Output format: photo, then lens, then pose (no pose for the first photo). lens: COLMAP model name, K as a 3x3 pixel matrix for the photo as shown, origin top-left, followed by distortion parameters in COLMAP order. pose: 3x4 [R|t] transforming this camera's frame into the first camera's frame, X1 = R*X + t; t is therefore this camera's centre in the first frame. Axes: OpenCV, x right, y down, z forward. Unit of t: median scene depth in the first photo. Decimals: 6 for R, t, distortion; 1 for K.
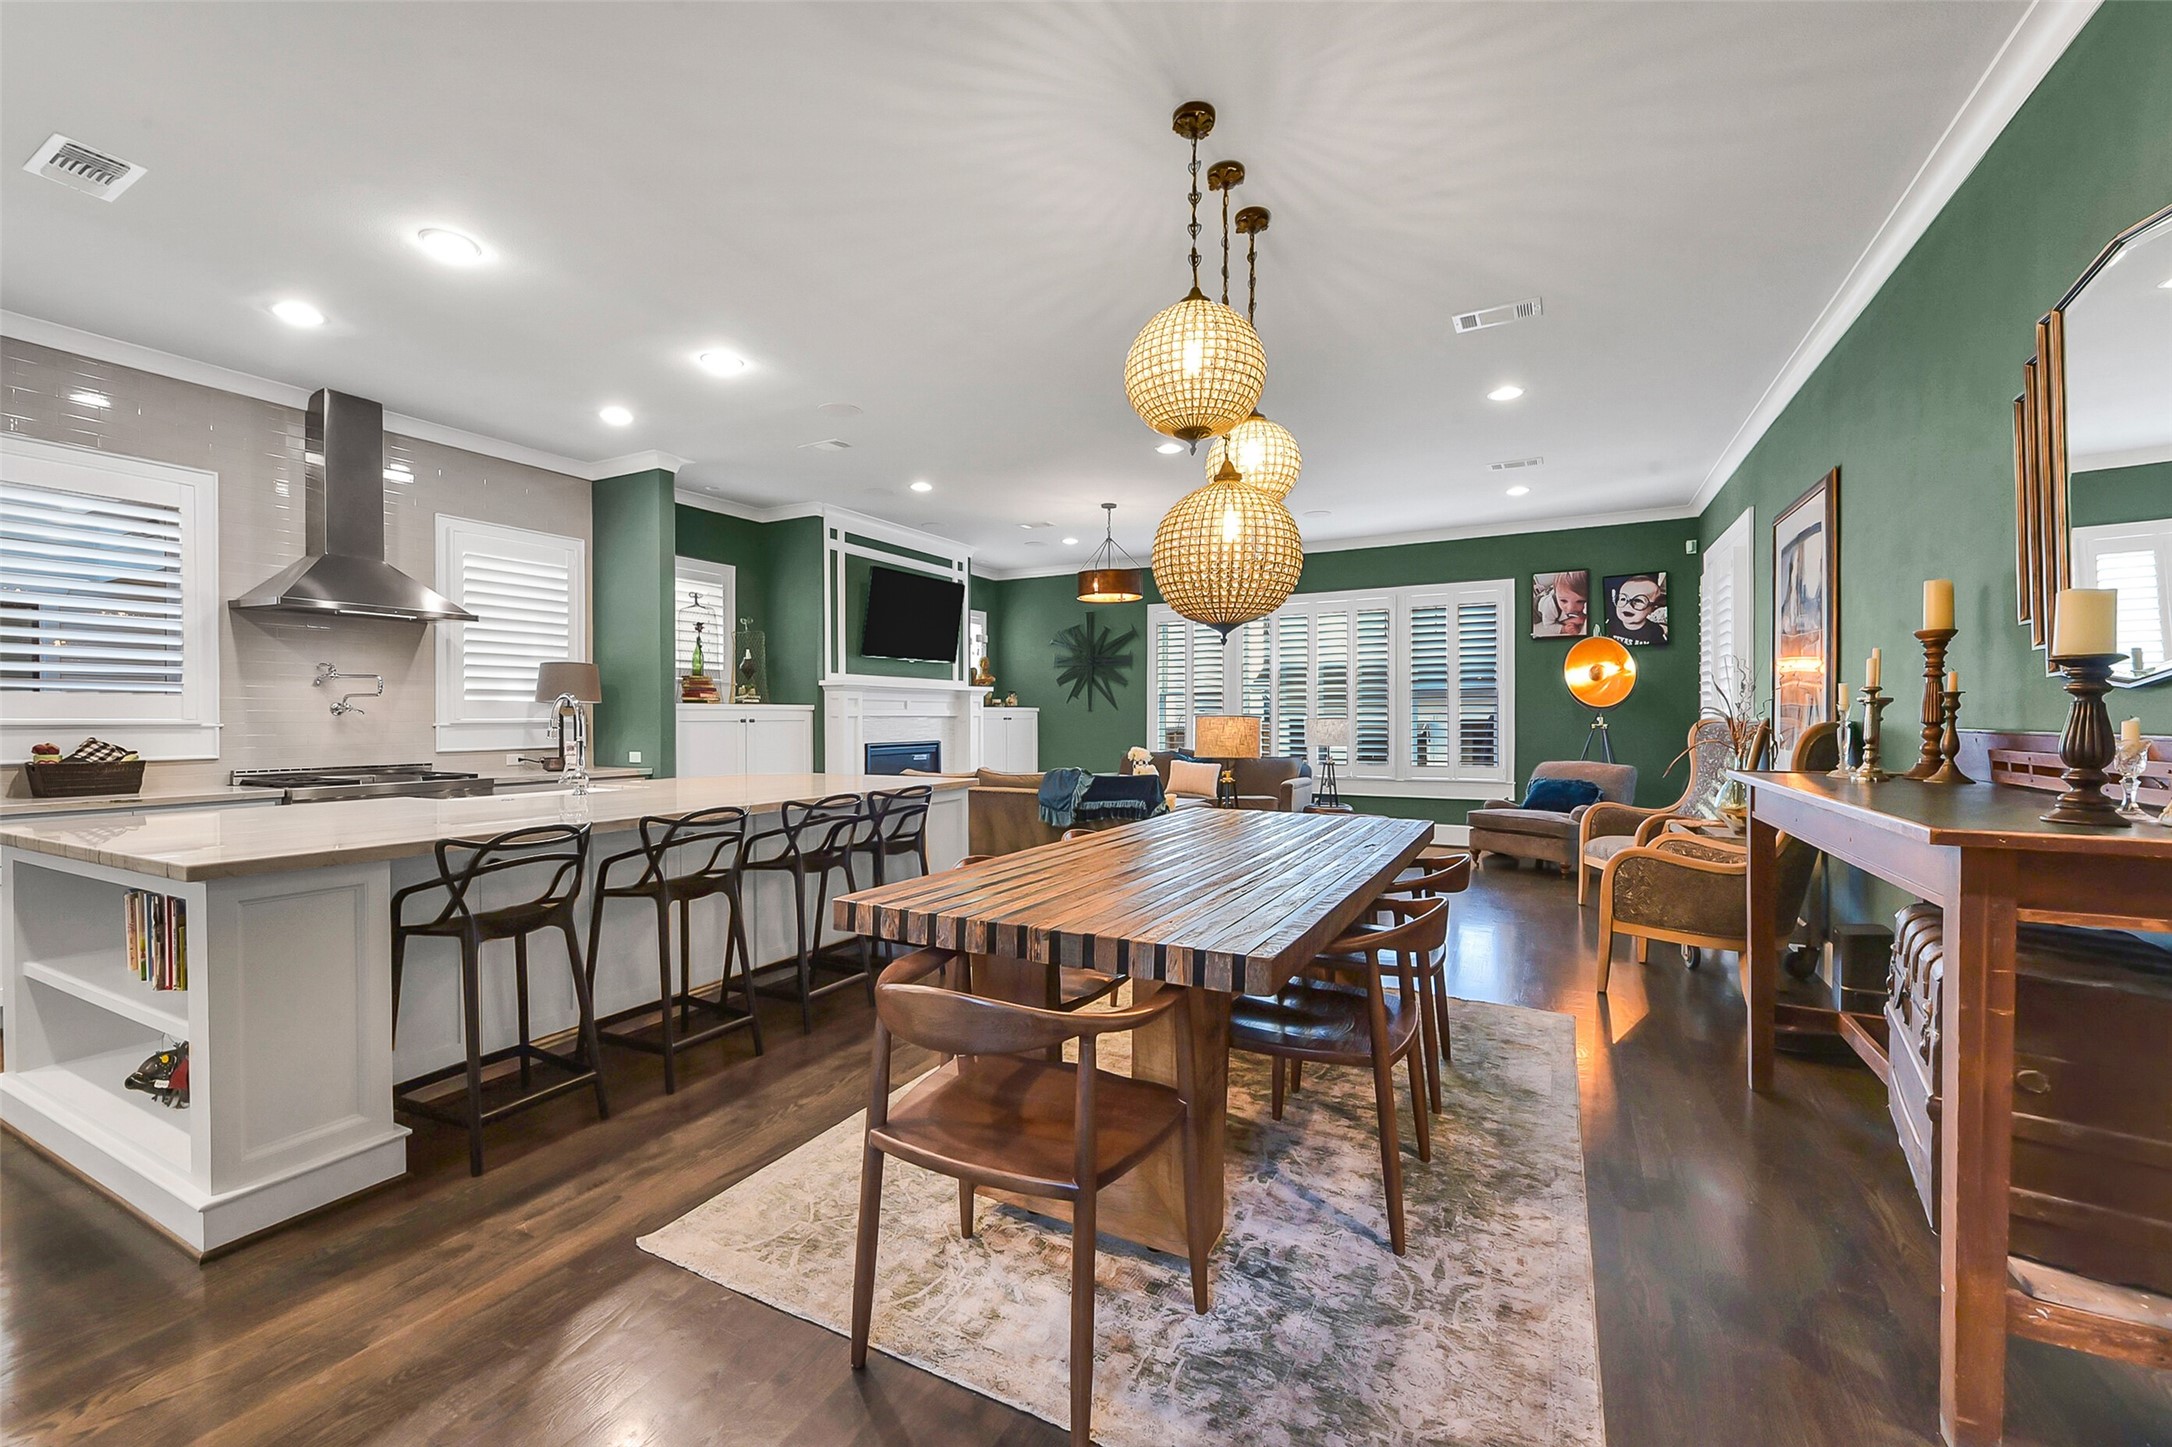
lens RADIAL K [[895.6, 0, 1086.0], [0, 895.6, 723.5], [0, 0, 1]] dist [0.001531, -0.000153]
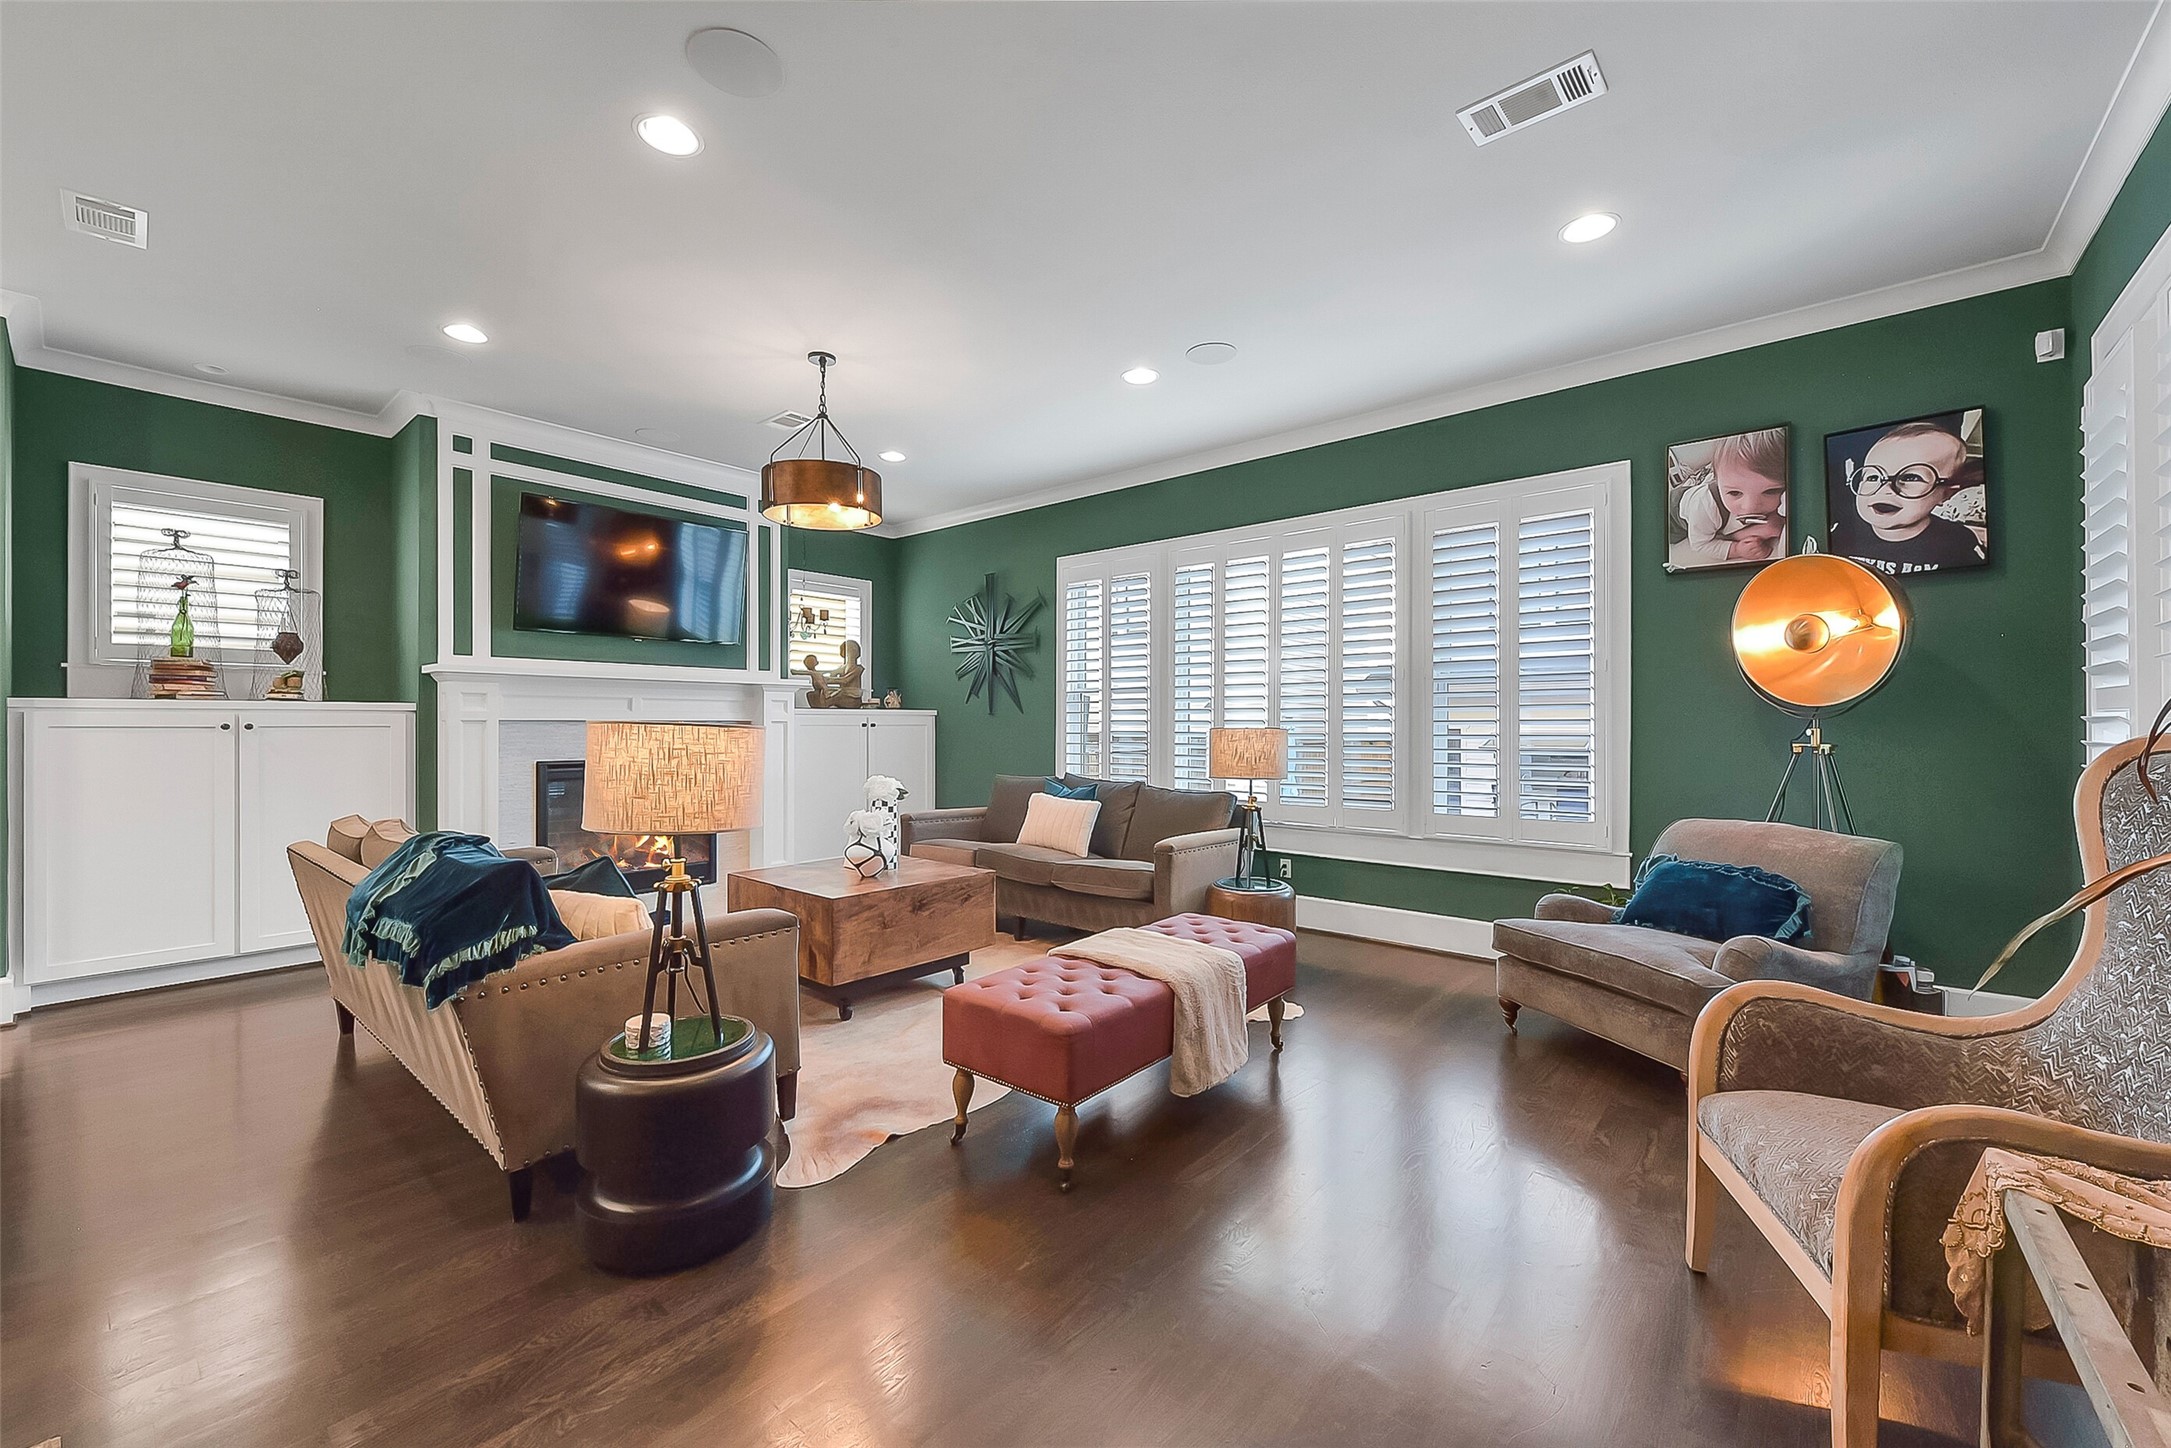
lens RADIAL K [[864.1, 0, 1085.5], [0, 864.1, 724.0], [0, 0, 1]] dist [-0.002996, -0.000295]
pose [[0.974192, 0.004475, -0.225676, 0.306618], [-0.006101, 0.999960, -0.006509, -0.004017], [0.225638, 0.007718, 0.974181, 0.478485]]
